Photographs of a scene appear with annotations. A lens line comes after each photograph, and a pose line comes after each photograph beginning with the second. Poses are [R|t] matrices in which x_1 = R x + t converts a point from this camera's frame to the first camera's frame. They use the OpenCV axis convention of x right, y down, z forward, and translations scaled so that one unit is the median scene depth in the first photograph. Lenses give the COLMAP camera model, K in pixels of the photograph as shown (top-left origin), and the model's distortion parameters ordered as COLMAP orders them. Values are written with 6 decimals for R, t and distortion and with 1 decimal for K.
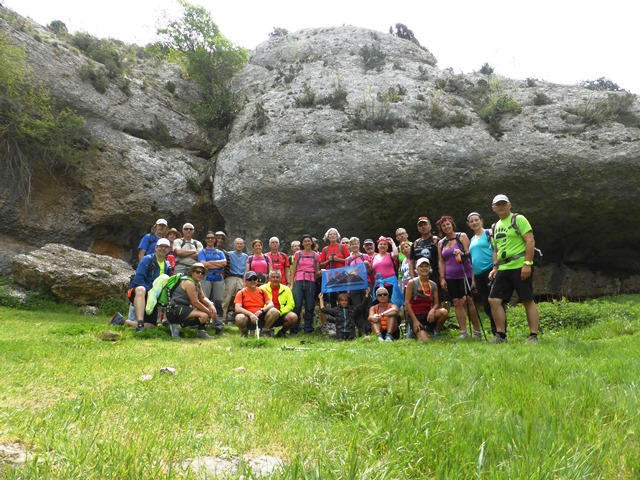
lens RADIAL K [[467.2, 0, 321.6], [0, 467.2, 239.5], [0, 0, 1]] dist [-0.004777, 0.005226]
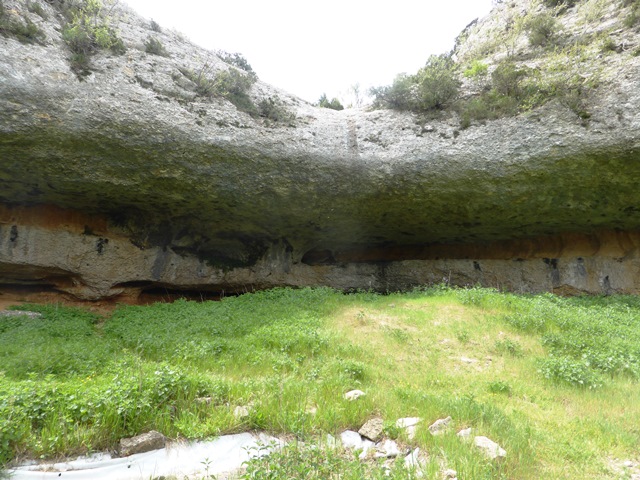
lens RADIAL K [[452.7, 0, 318.9], [0, 452.7, 239.5], [0, 0, 1]] dist [-0.008692, 0.005020]
pose [[0.784275, 0.106466, 0.611210, 0.264907], [-0.162472, 0.986030, 0.036722, -0.052867], [-0.598762, -0.128105, 0.790616, 0.189603]]
